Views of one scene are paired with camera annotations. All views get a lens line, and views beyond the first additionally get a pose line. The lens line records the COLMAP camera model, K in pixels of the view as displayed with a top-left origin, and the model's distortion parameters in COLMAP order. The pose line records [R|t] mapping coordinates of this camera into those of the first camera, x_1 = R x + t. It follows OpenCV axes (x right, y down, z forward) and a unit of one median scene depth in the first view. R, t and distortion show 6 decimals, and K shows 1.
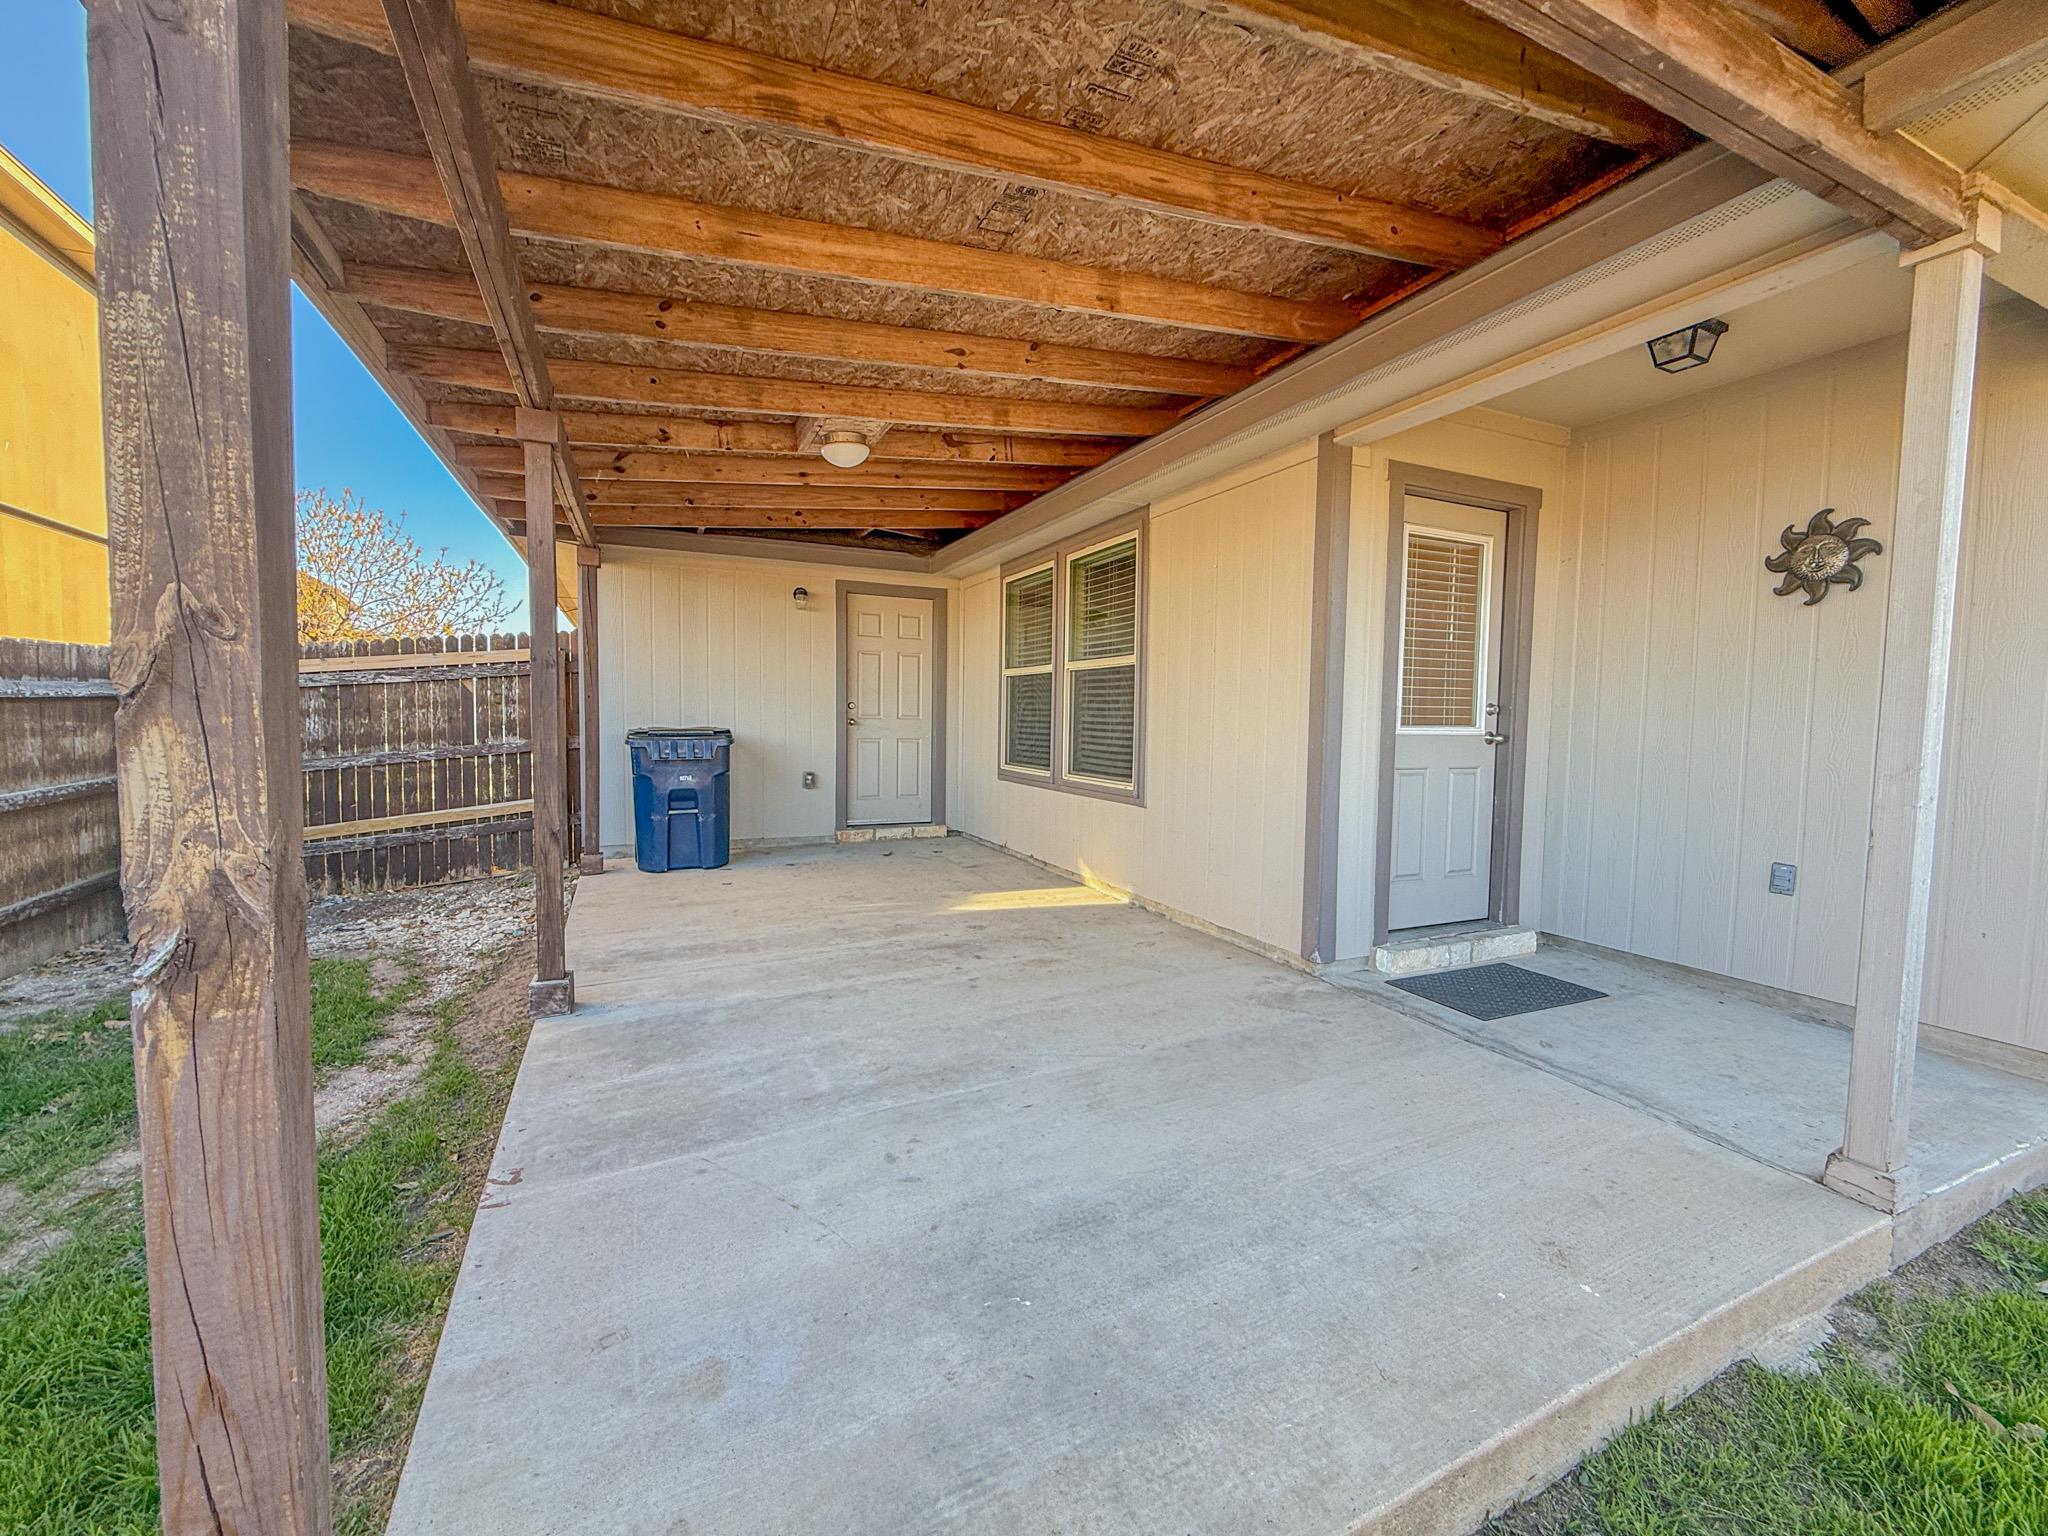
lens RADIAL K [[824.0, 0, 1021.9], [0, 824.0, 765.8], [0, 0, 1]] dist [0.001103, -0.000017]
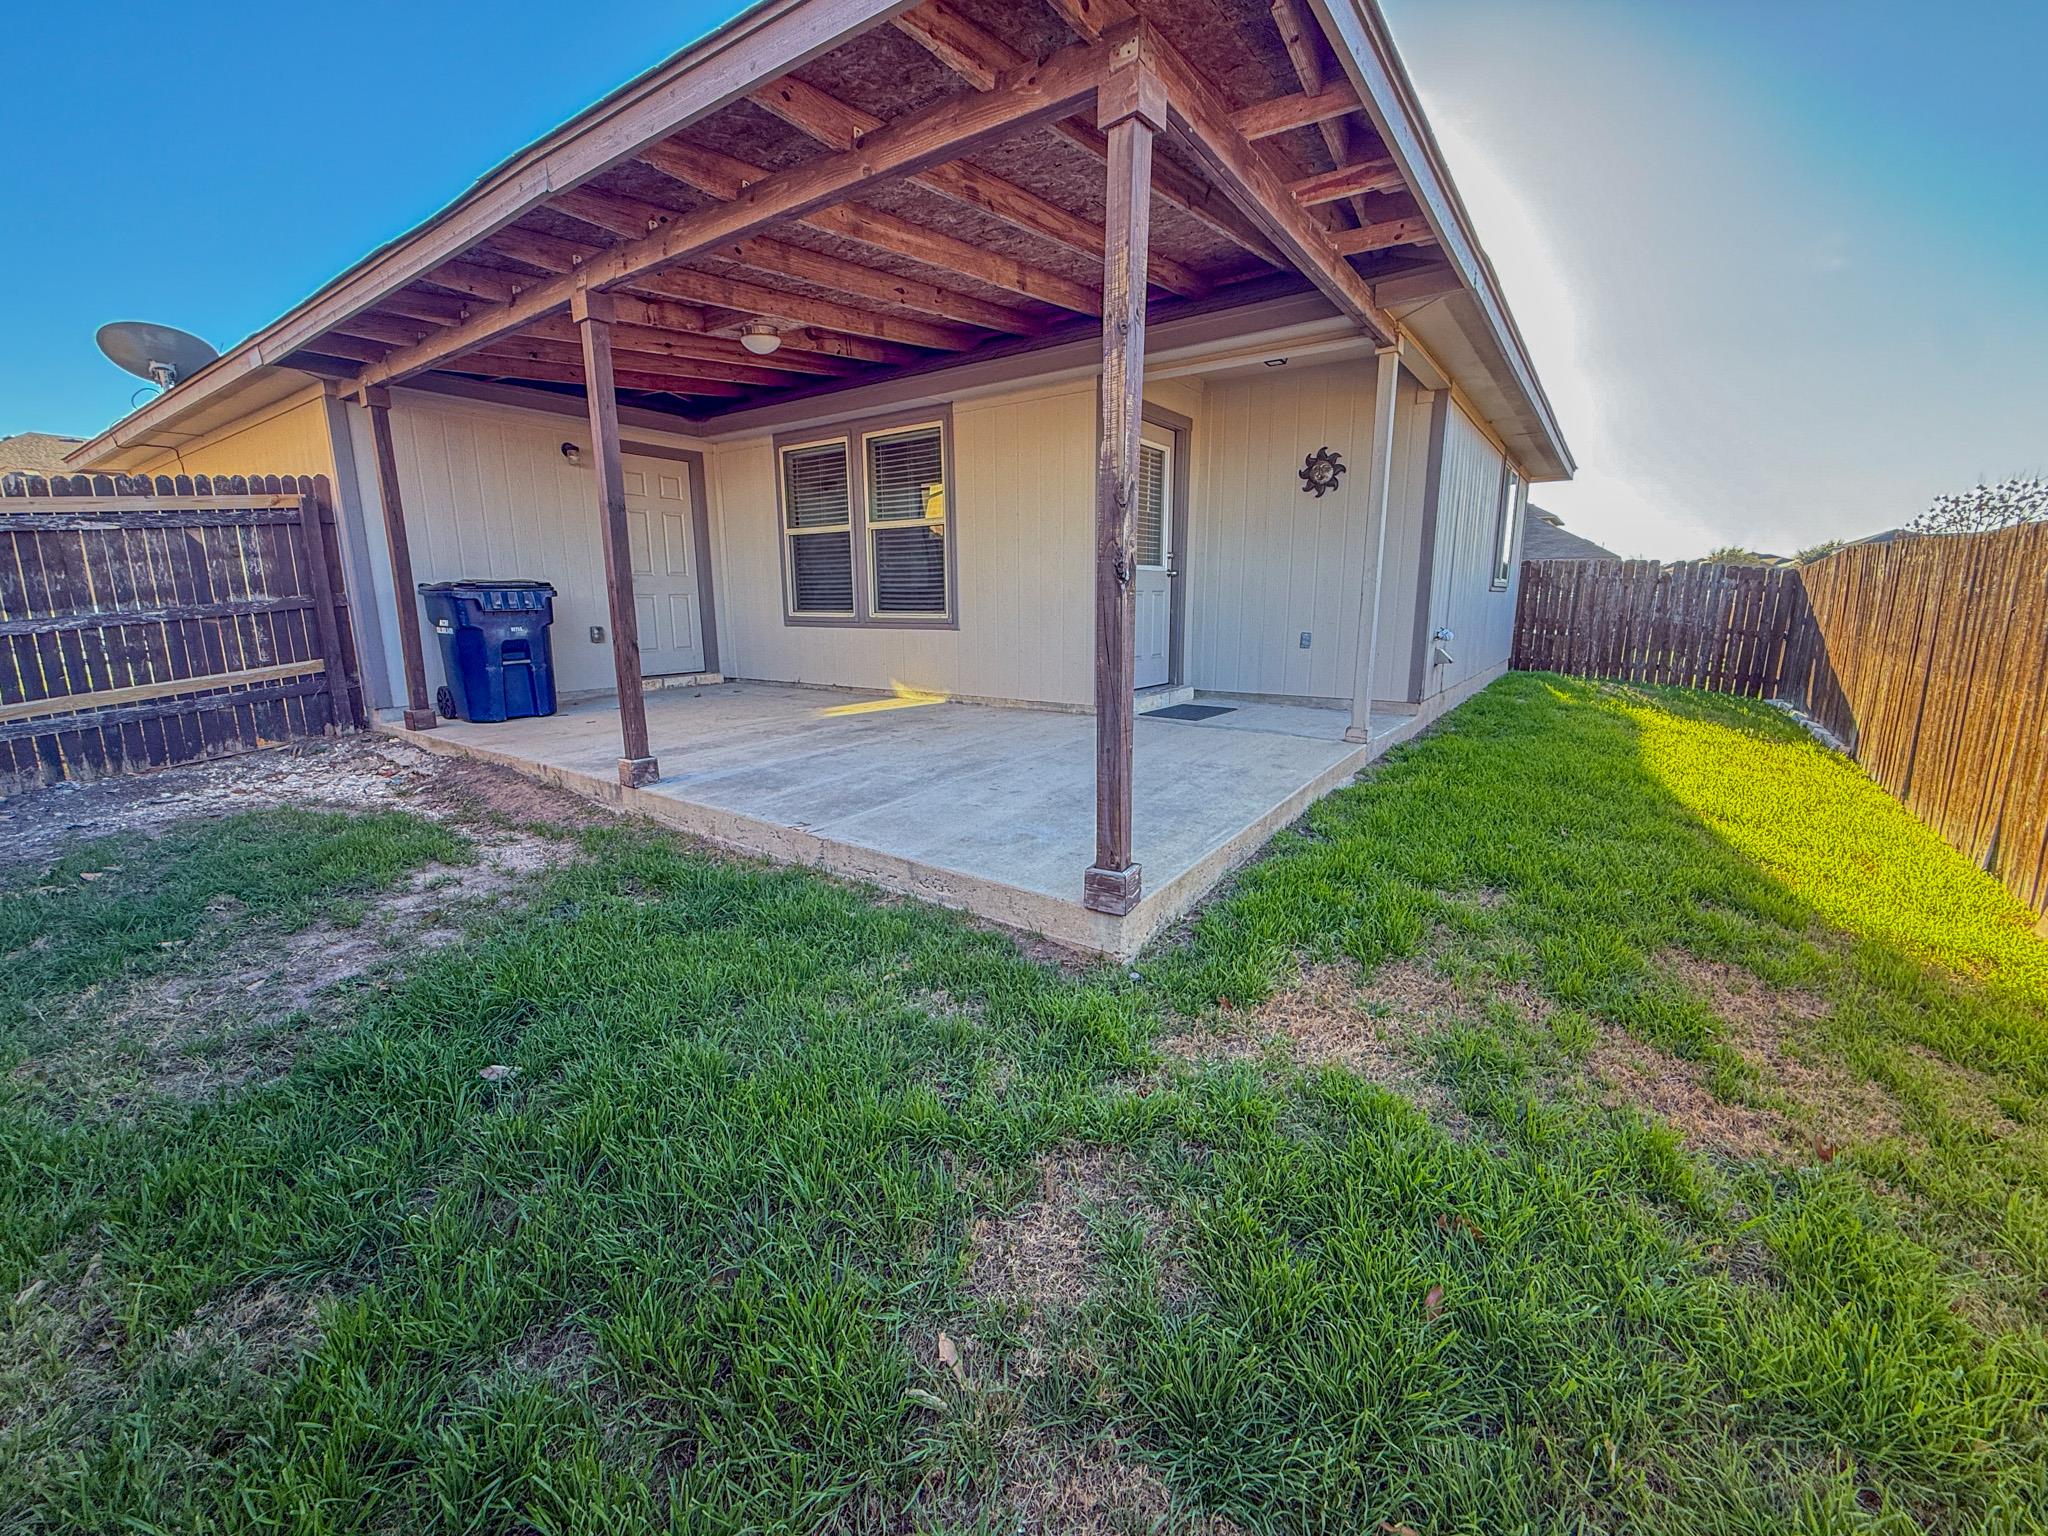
lens RADIAL K [[824.0, 0, 1025.2], [0, 824.0, 757.7], [0, 0, 1]] dist [0.001103, -0.000017]
pose [[0.869890, -0.114180, 0.479849, -0.389457], [0.048202, 0.987860, 0.147679, 0.055738], [-0.490886, -0.105335, 0.864833, -0.247437]]
